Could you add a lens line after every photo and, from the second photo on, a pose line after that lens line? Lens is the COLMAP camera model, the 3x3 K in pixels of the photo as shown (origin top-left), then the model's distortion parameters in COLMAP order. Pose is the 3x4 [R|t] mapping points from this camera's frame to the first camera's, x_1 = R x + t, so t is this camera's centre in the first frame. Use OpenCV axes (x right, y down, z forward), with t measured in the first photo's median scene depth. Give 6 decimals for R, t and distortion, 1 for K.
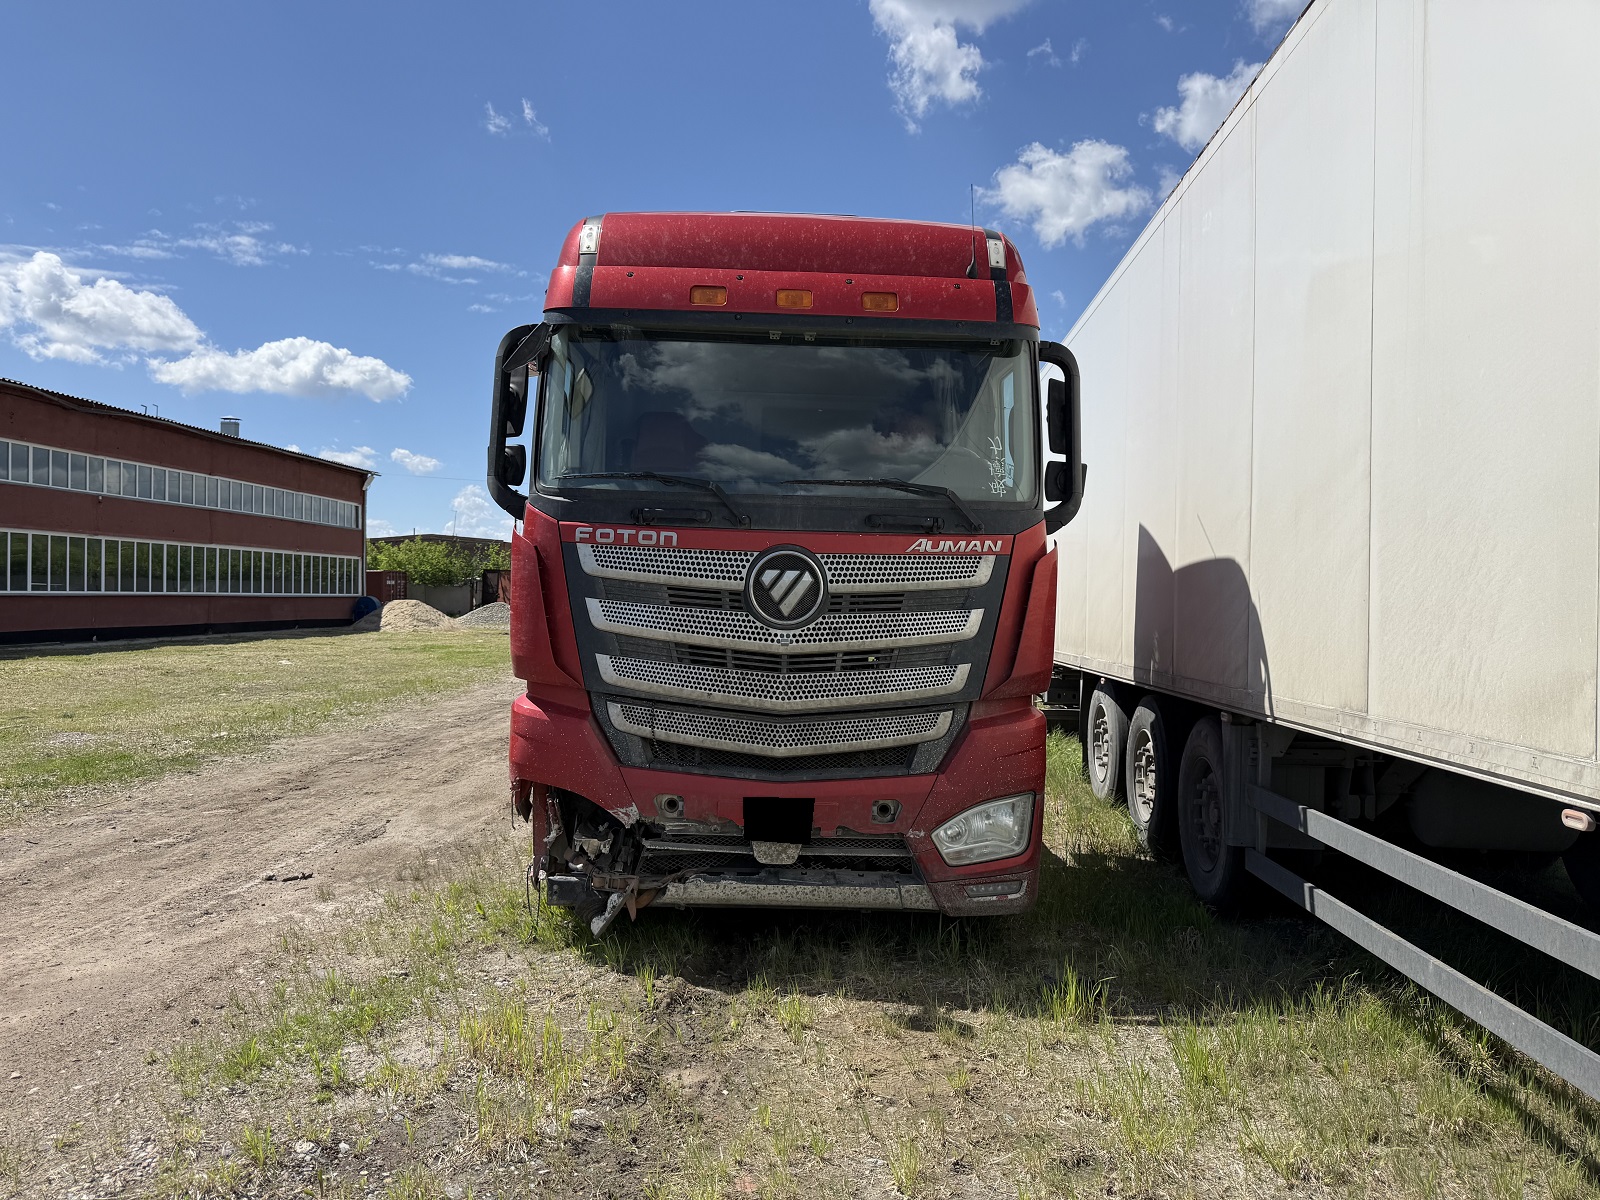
lens RADIAL K [[1102.5, 0, 803.3], [0, 1102.5, 595.3], [0, 0, 1]] dist [0.066324, -0.076089]
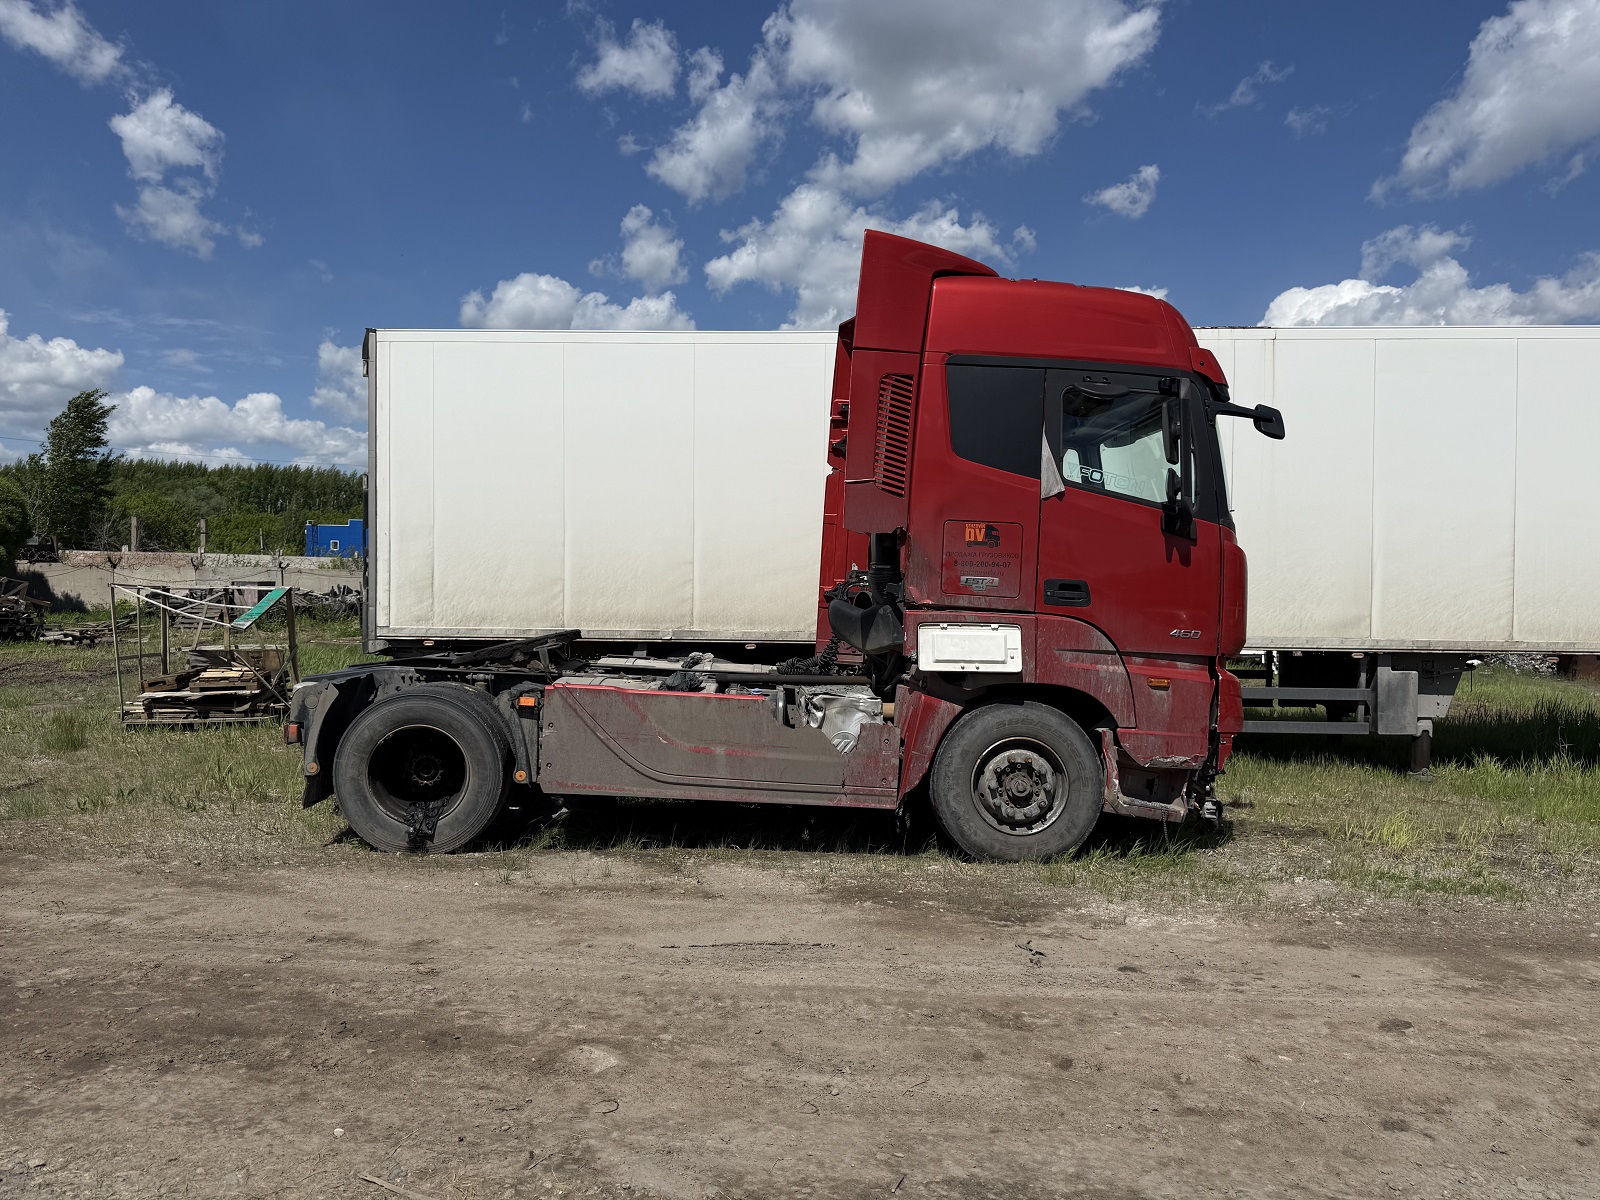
lens RADIAL K [[1102.5, 0, 803.3], [0, 1102.5, 595.3], [0, 0, 1]] dist [0.066324, -0.076089]
pose [[0.013520, -0.023519, 0.999632, -1.659055], [-0.026647, 0.999360, 0.023873, -0.020305], [-0.999553, -0.026960, 0.012884, 1.545005]]
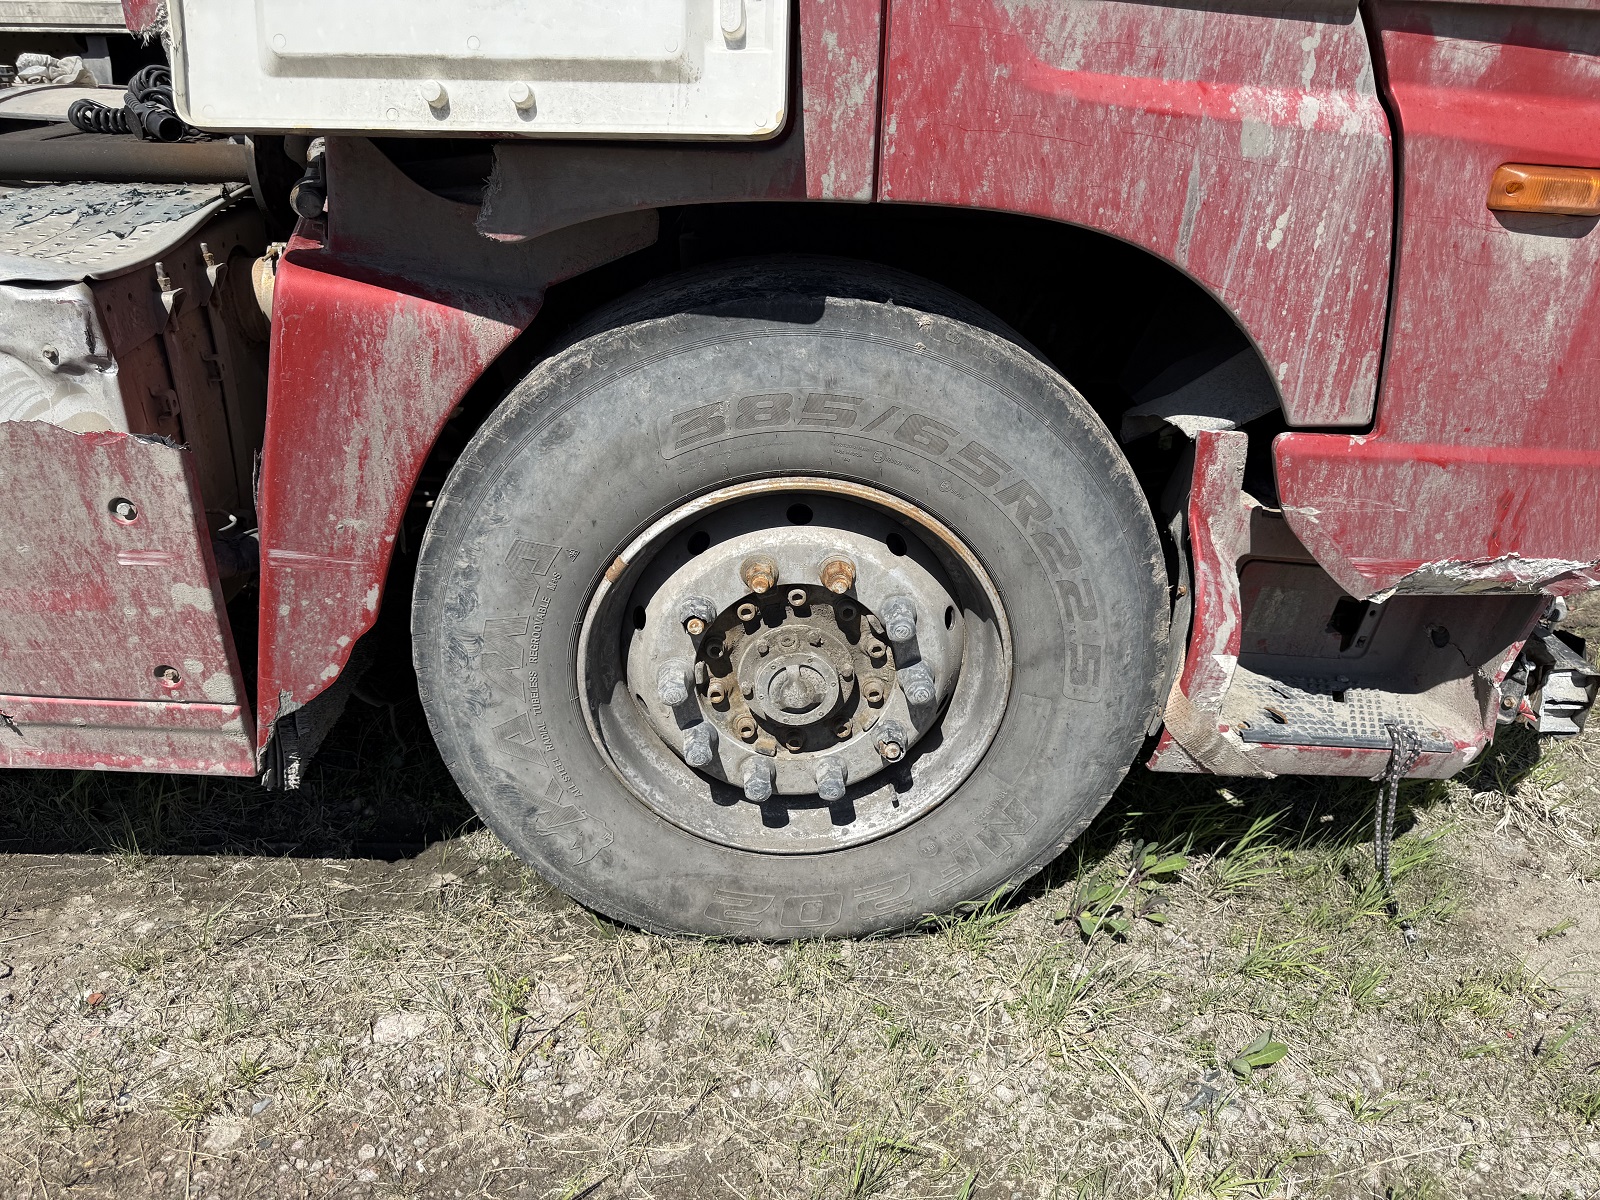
lens RADIAL K [[1102.5, 0, 803.3], [0, 1102.5, 595.3], [0, 0, 1]] dist [0.066324, -0.076089]
pose [[0.021043, -0.473766, 0.880399, -0.544272], [-0.023395, 0.880120, 0.474175, 0.074027], [-0.999505, -0.030575, 0.007437, 1.283170]]
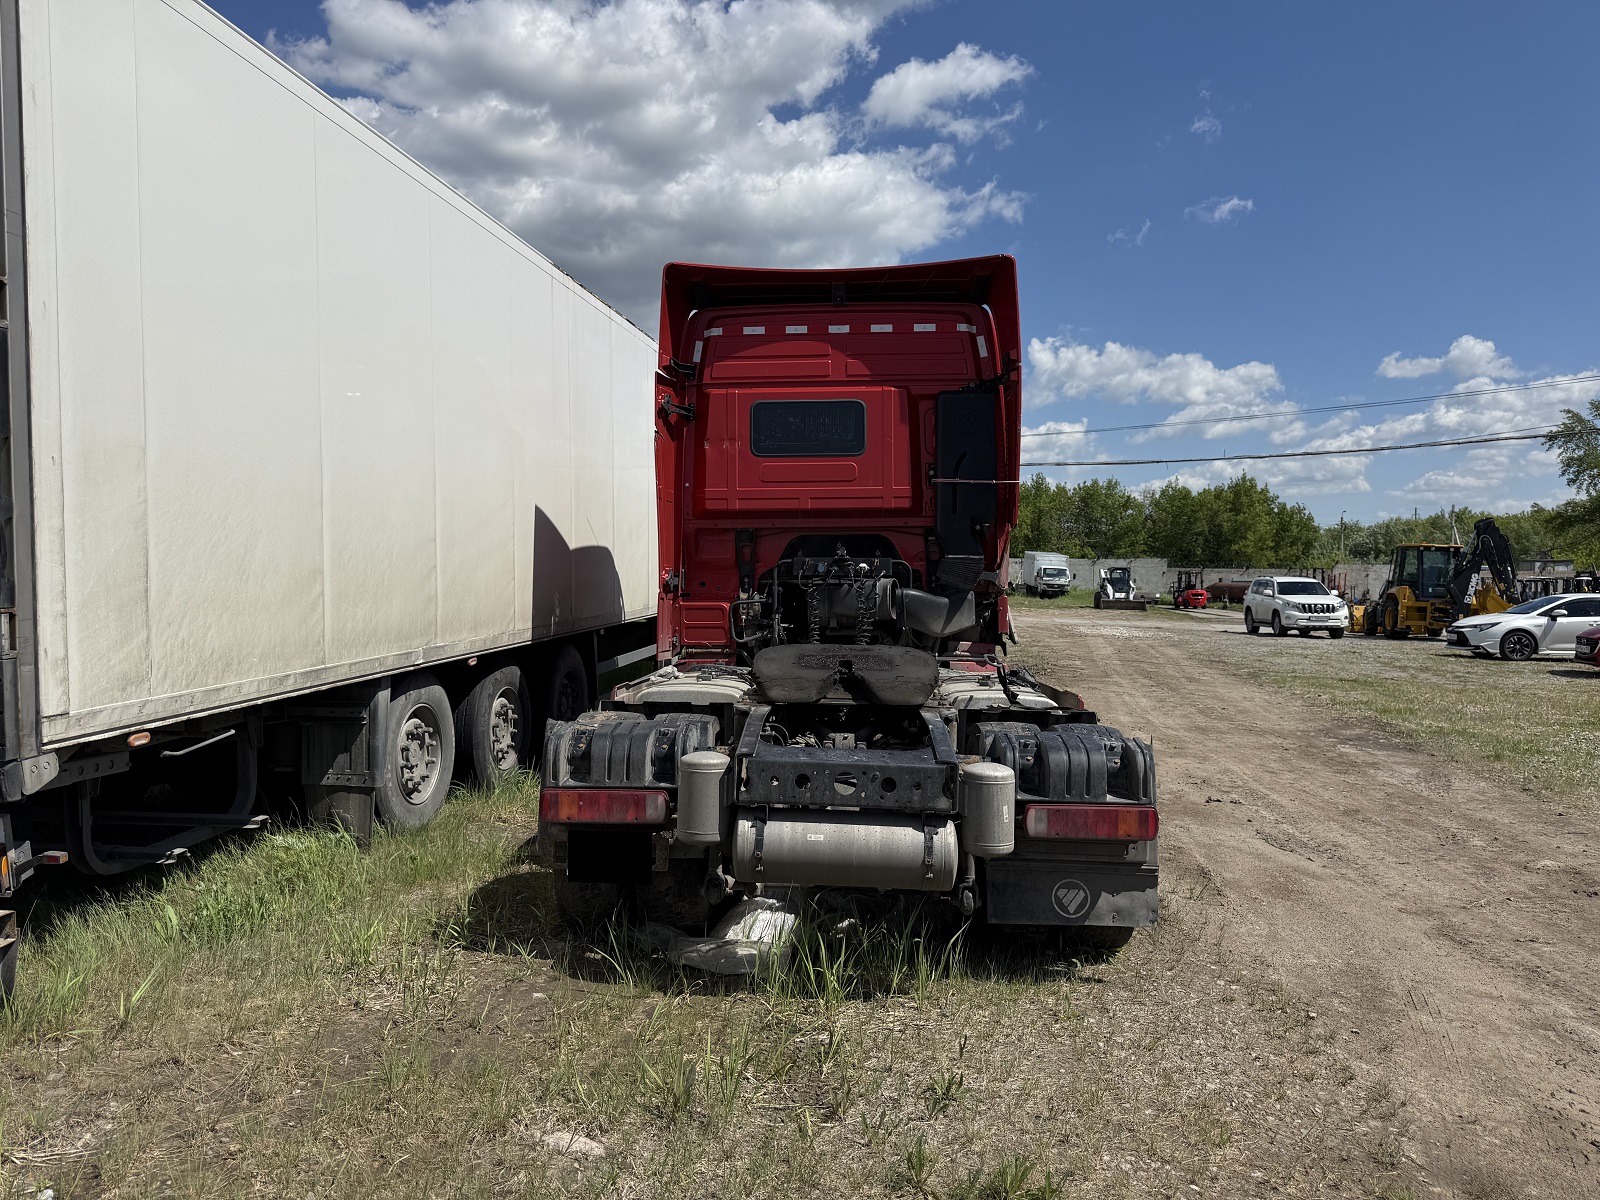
lens RADIAL K [[1102.5, 0, 803.3], [0, 1102.5, 595.3], [0, 0, 1]] dist [0.066324, -0.076089]
pose [[-0.995202, -0.028451, 0.093612, -0.122040], [-0.026224, 0.999345, 0.024932, -0.003802], [-0.094260, 0.022357, -0.995297, 3.092591]]
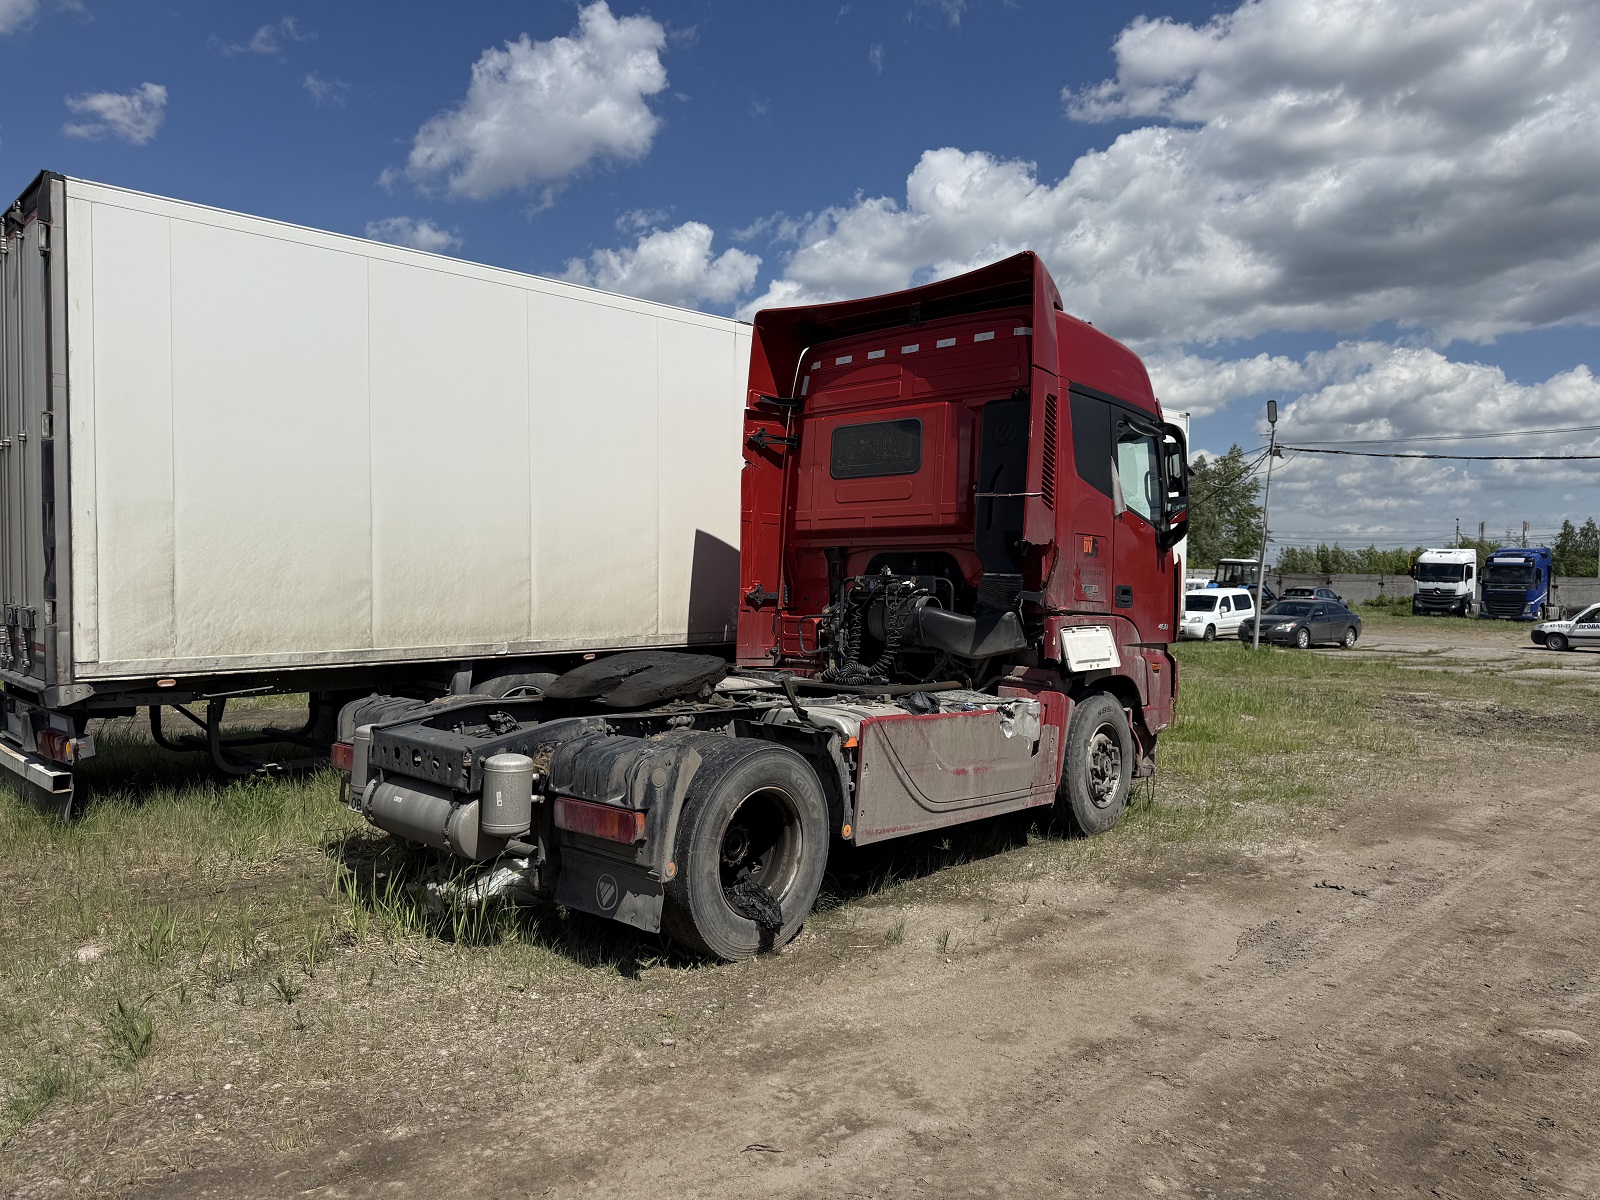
lens RADIAL K [[1108.7, 0, 797.9], [0, 1108.7, 581.3], [0, 0, 1]] dist [0.063409, -0.068519]
pose [[-0.725032, -0.032564, 0.687945, -1.056958], [-0.032294, 0.999390, 0.013273, -0.028257], [-0.687958, -0.012593, -0.725641, 2.761441]]
